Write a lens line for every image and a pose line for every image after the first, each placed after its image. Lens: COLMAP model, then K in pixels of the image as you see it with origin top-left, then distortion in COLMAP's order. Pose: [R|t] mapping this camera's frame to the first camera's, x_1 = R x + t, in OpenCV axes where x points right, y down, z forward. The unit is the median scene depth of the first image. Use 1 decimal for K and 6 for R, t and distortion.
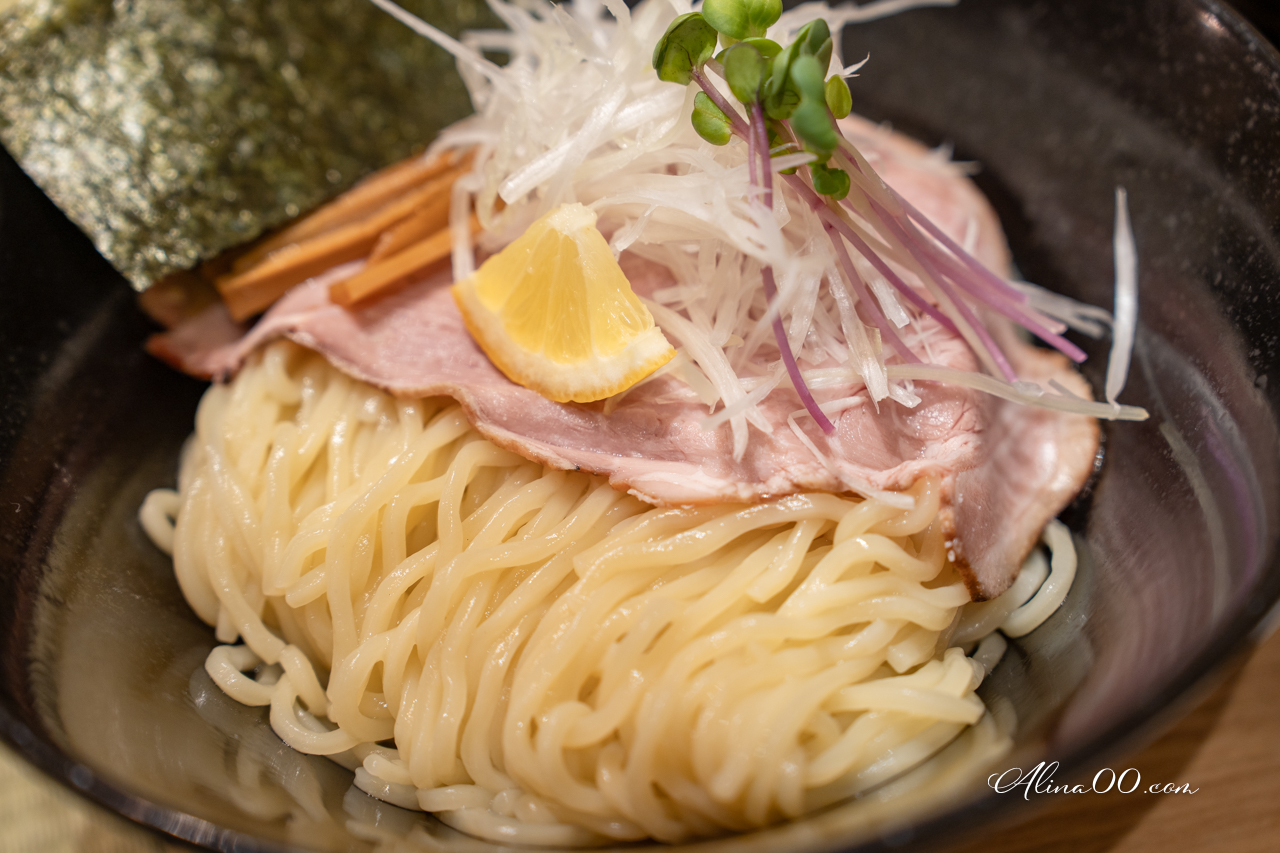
lens RADIAL K [[2703.5, 0, 643.0], [0, 2703.5, 430.1], [0, 0, 1]] dist [0.411171, 0.000000]
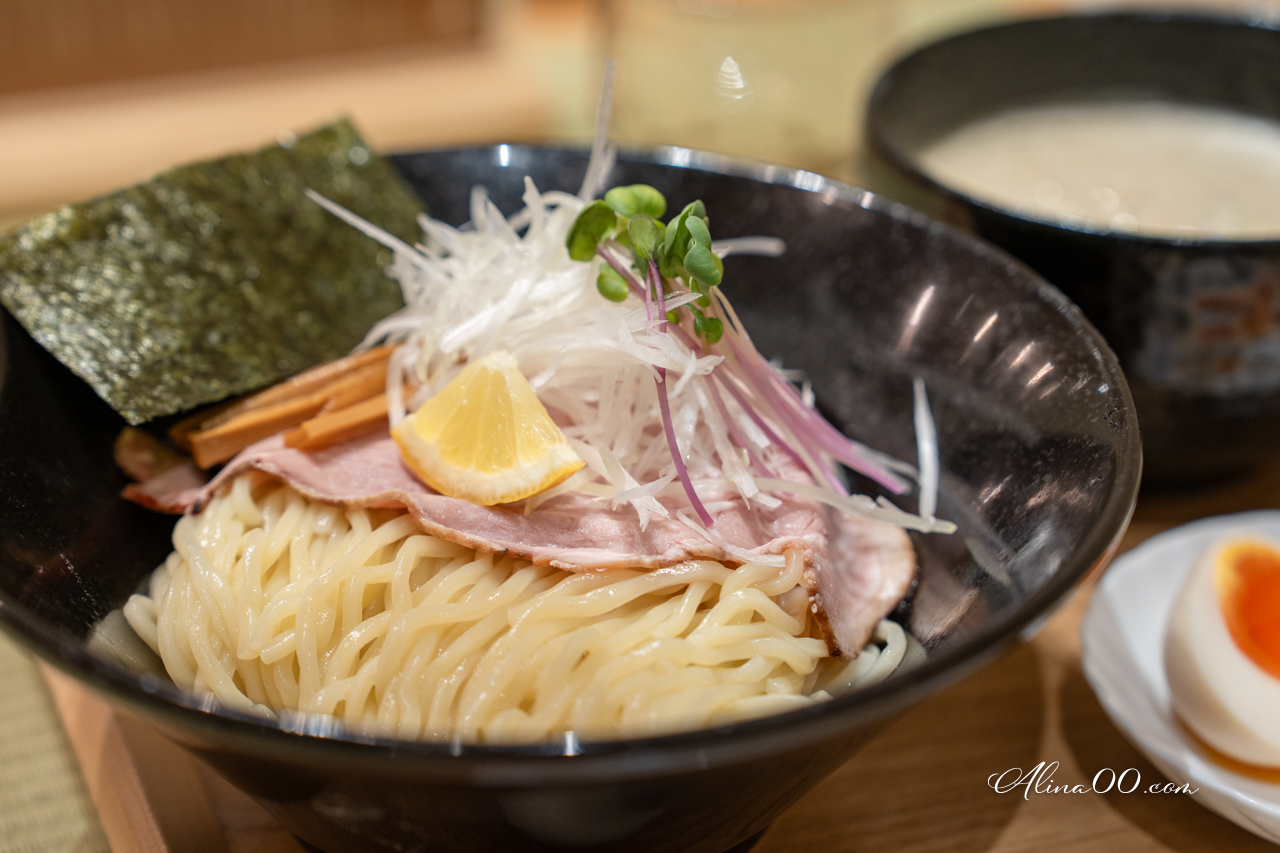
lens RADIAL K [[2703.5, 0, 631.9], [0, 2703.5, 421.7], [0, 0, 1]] dist [0.411171, 0.000000]
pose [[0.992140, 0.022360, 0.123123, -0.117304], [0.012842, 0.960519, -0.277919, 0.292649], [-0.124476, 0.277316, 0.952681, -0.180468]]
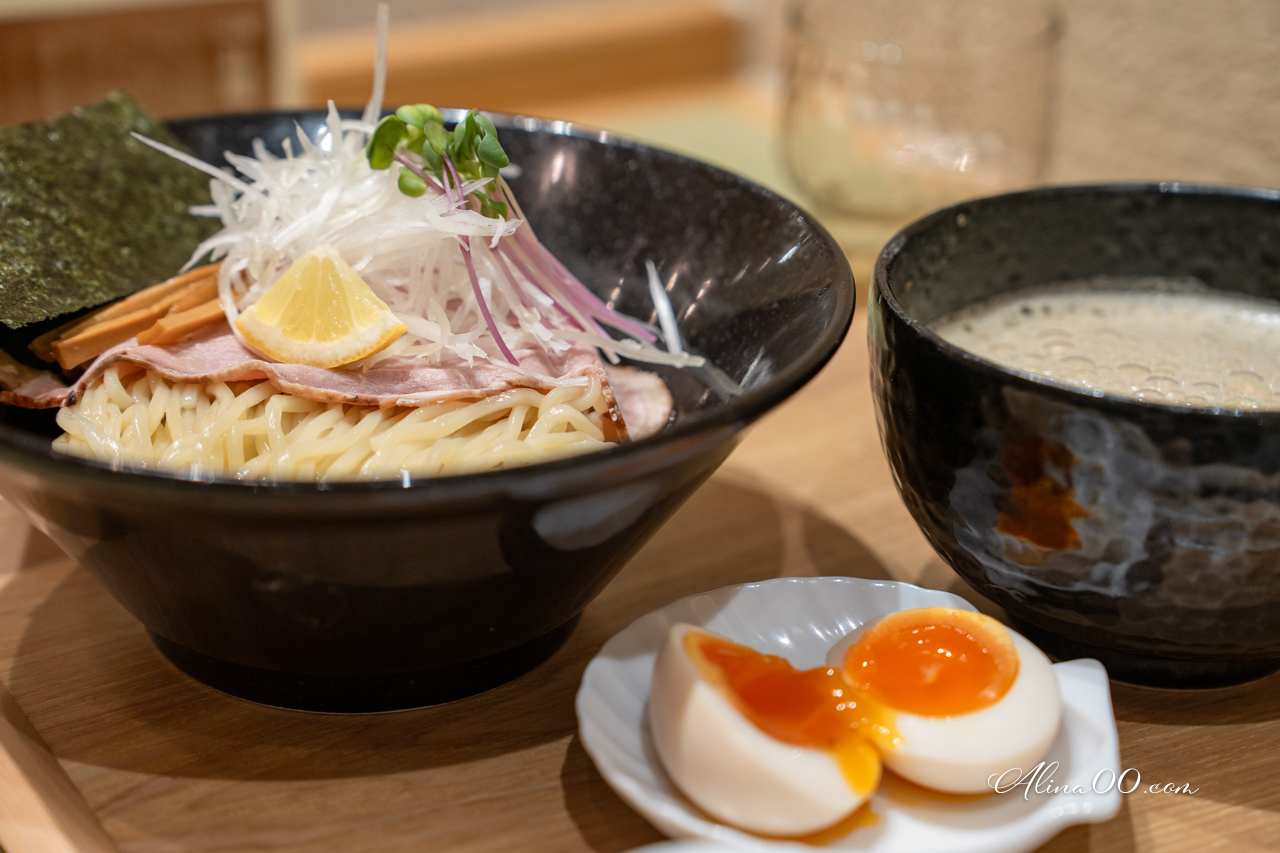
lens RADIAL K [[2703.5, 0, 643.3], [0, 2703.5, 423.3], [0, 0, 1]] dist [0.411171, 0.000000]
pose [[0.944166, -0.057787, 0.324362, -0.350186], [0.170547, 0.928057, -0.331094, 0.532671], [-0.281893, 0.367927, 0.886096, -0.340426]]
